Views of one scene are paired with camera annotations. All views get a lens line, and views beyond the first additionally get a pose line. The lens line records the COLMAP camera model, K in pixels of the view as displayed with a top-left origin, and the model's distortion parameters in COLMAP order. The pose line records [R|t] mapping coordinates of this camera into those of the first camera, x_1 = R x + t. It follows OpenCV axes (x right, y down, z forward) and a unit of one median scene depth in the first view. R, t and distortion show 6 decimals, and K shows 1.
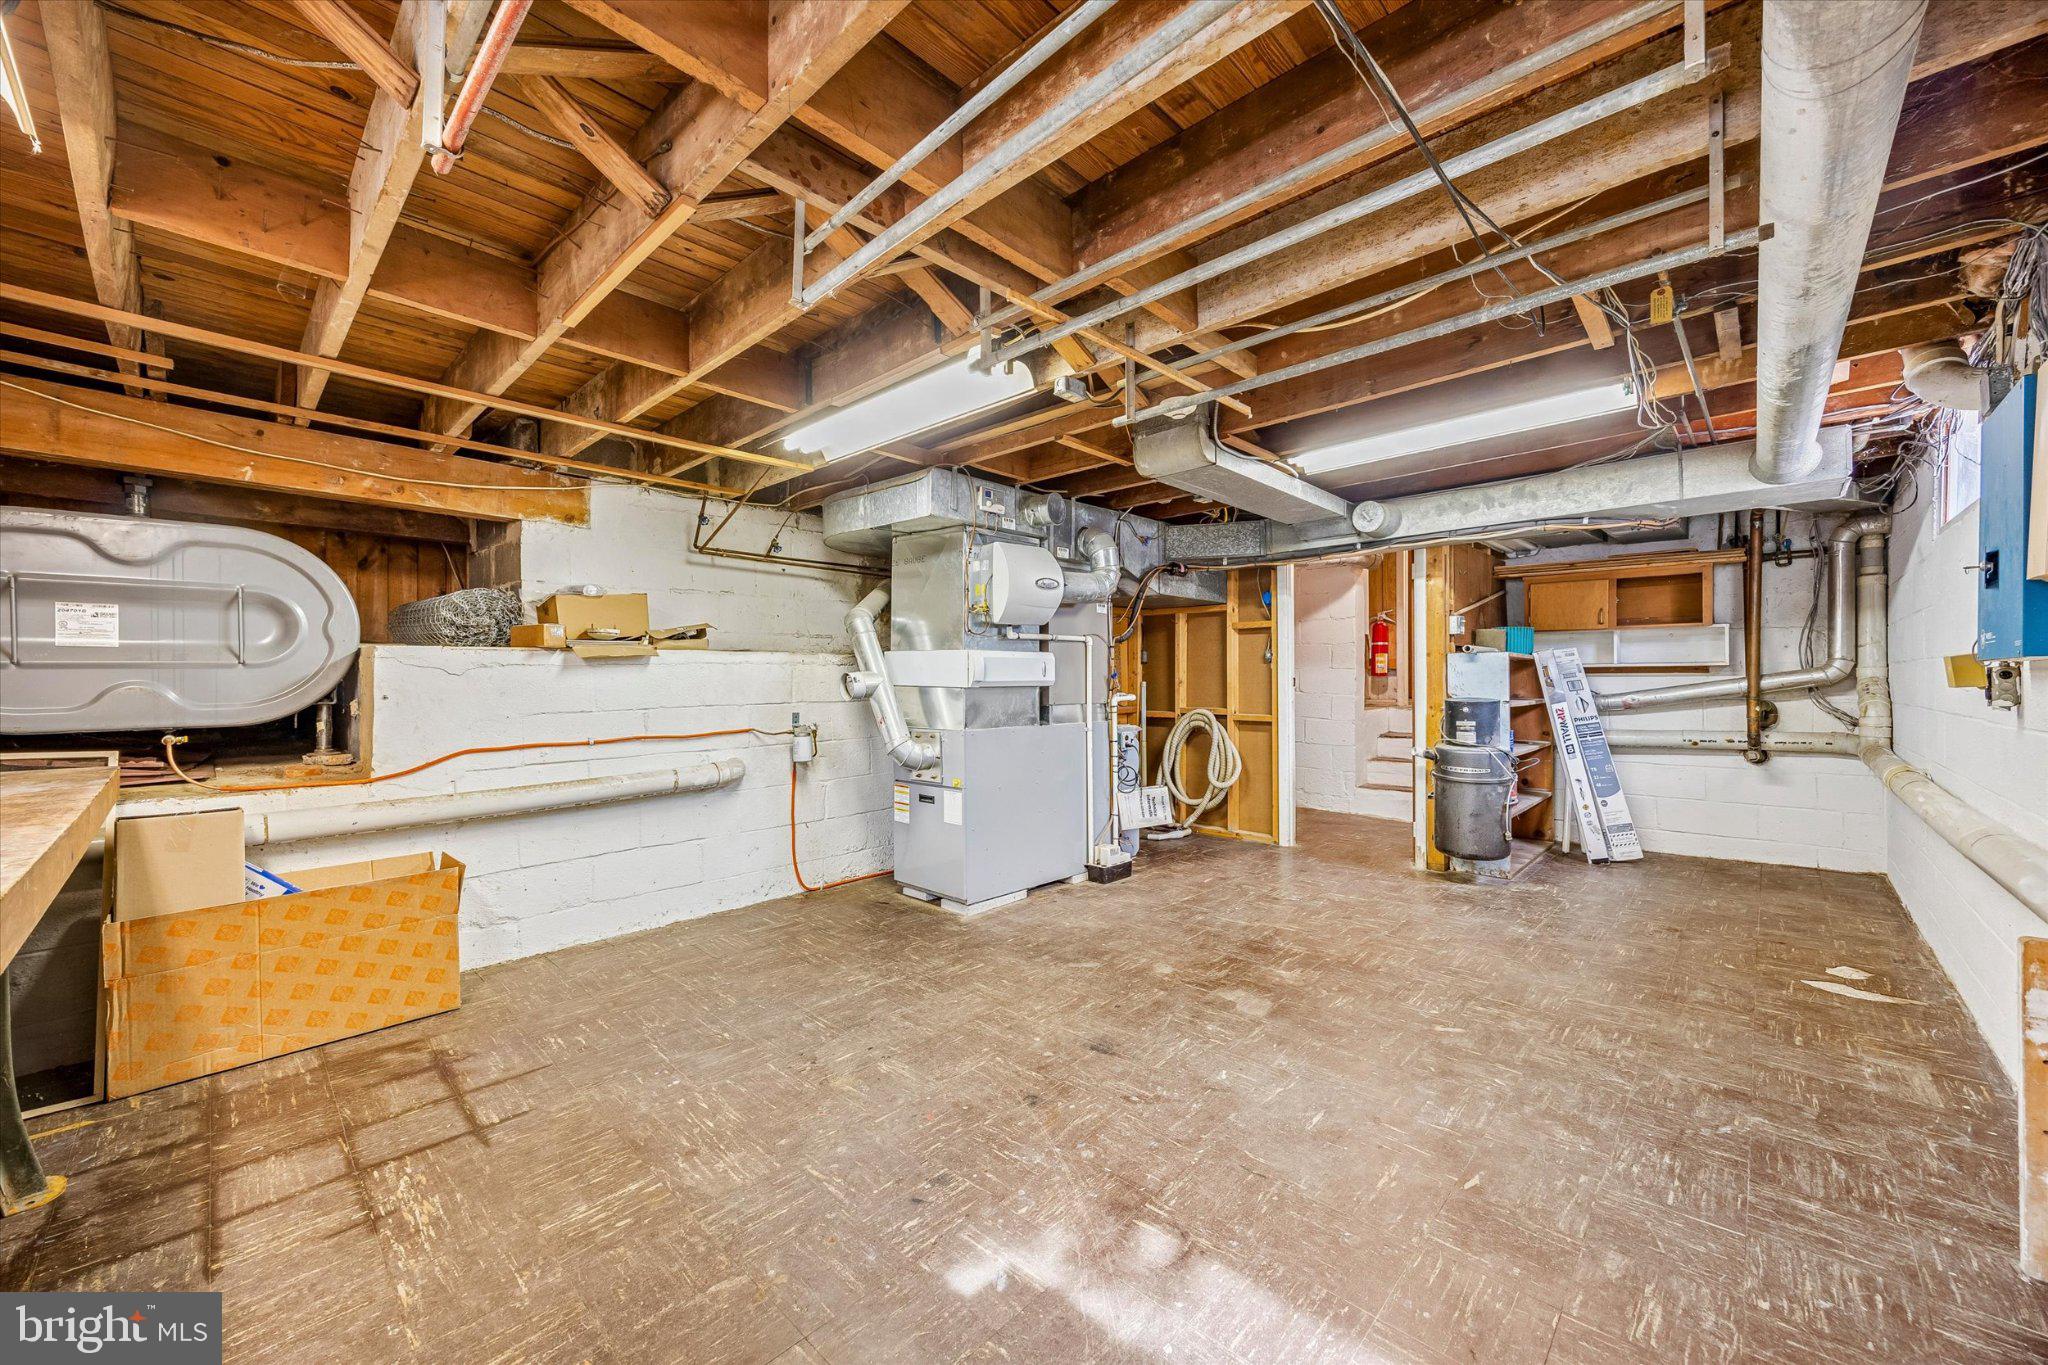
lens RADIAL K [[788.3, 0, 1032.2], [0, 788.3, 677.2], [0, 0, 1]] dist [-0.004206, 0.000343]
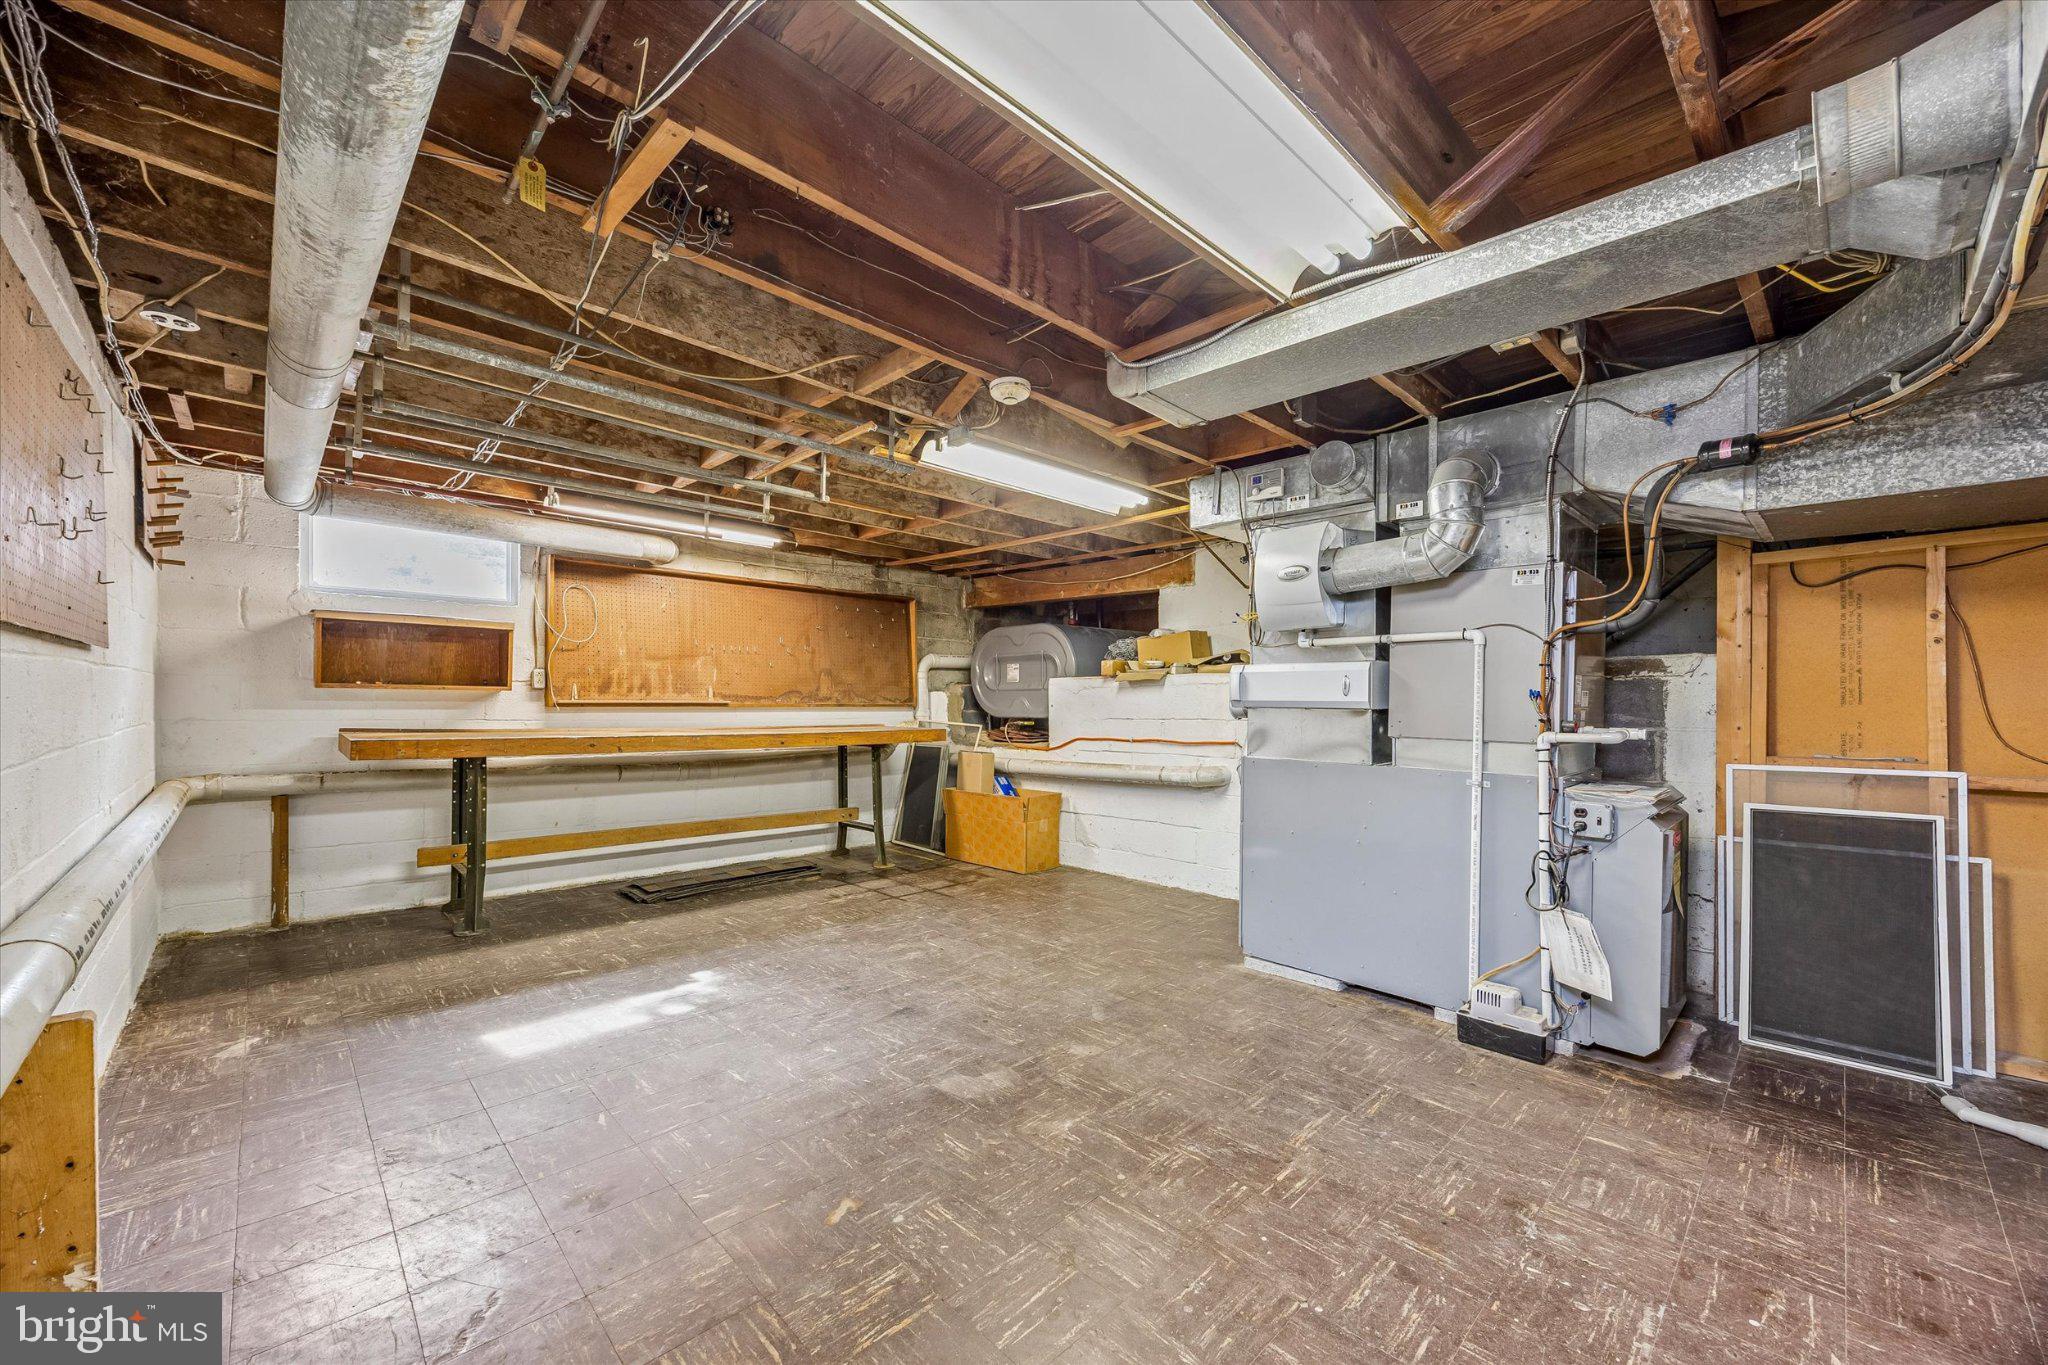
lens RADIAL K [[788.3, 0, 1032.9], [0, 788.3, 692.3], [0, 0, 1]] dist [-0.004206, 0.000343]
pose [[-0.050983, -0.002278, -0.998697, 1.017145], [-0.003158, 0.999993, -0.002119, -0.001888], [0.998695, 0.003046, -0.050990, 1.012695]]
